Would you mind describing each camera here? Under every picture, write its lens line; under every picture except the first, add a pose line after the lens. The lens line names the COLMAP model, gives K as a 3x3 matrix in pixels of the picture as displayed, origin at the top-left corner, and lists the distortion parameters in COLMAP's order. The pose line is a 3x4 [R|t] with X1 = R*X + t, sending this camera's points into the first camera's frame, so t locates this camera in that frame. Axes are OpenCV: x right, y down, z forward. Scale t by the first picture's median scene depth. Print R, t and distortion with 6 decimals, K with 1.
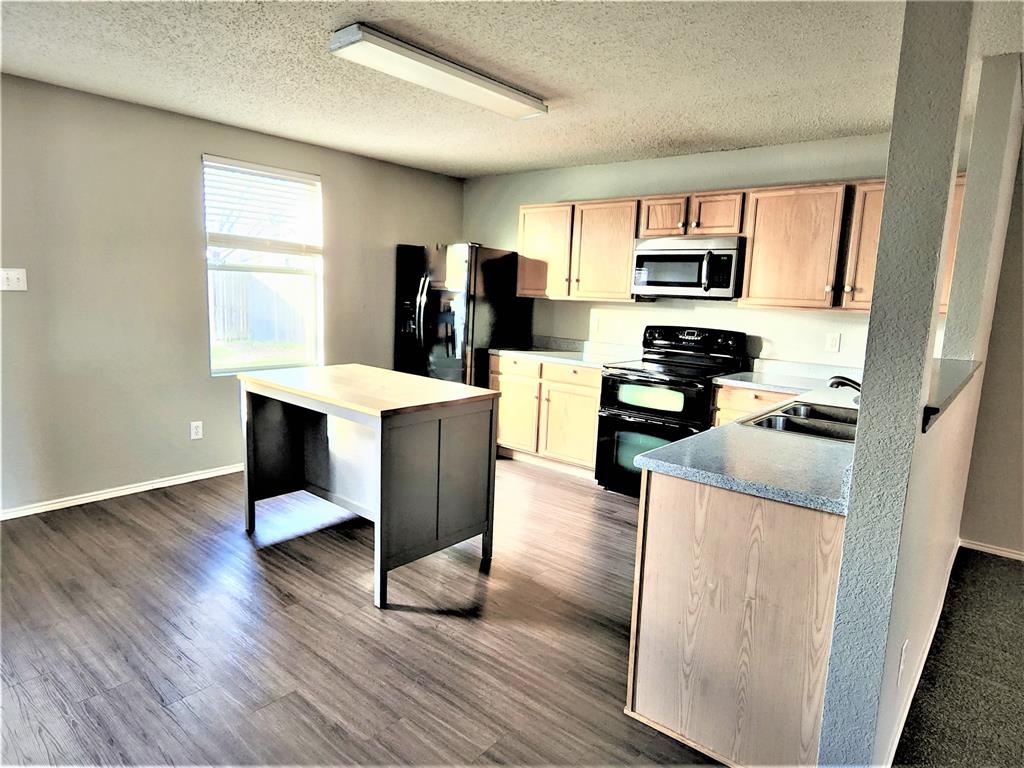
lens RADIAL K [[615.7, 0, 508.7], [0, 615.7, 380.6], [0, 0, 1]] dist [0.002167, 0.000037]
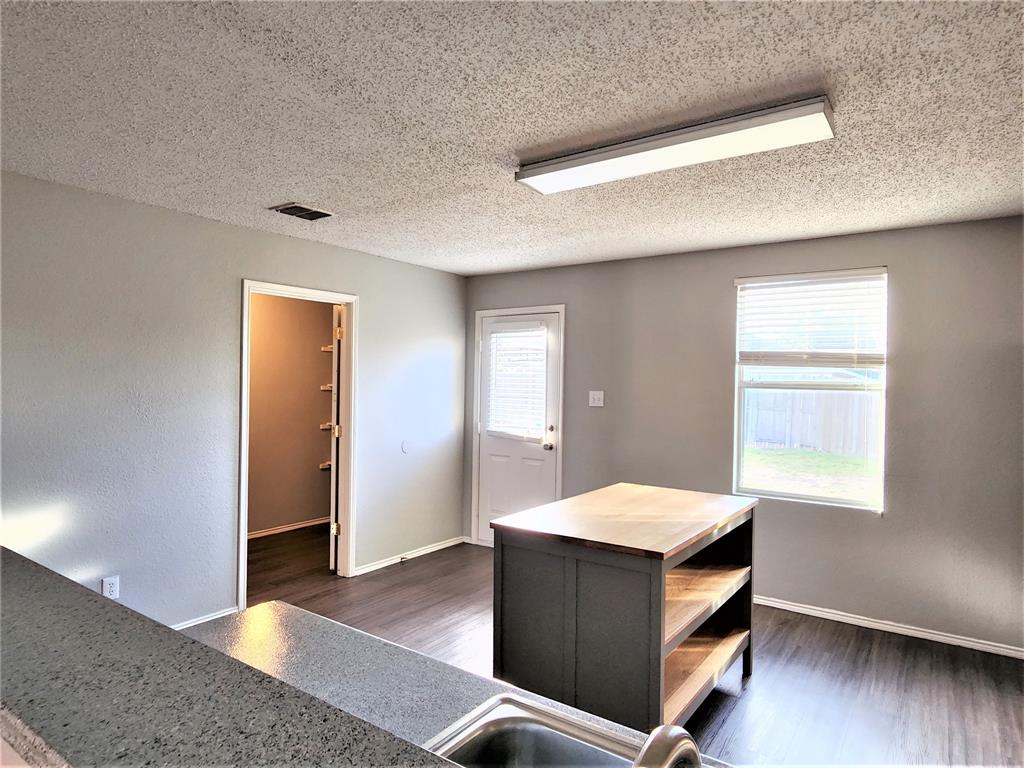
lens RADIAL K [[615.7, 0, 506.0], [0, 615.7, 385.2], [0, 0, 1]] dist [0.002167, 0.000037]
pose [[0.072295, -0.029552, -0.996945, 0.485548], [-0.164705, 0.985484, -0.041156, -0.078269], [0.983690, 0.167177, 0.066378, 0.547681]]
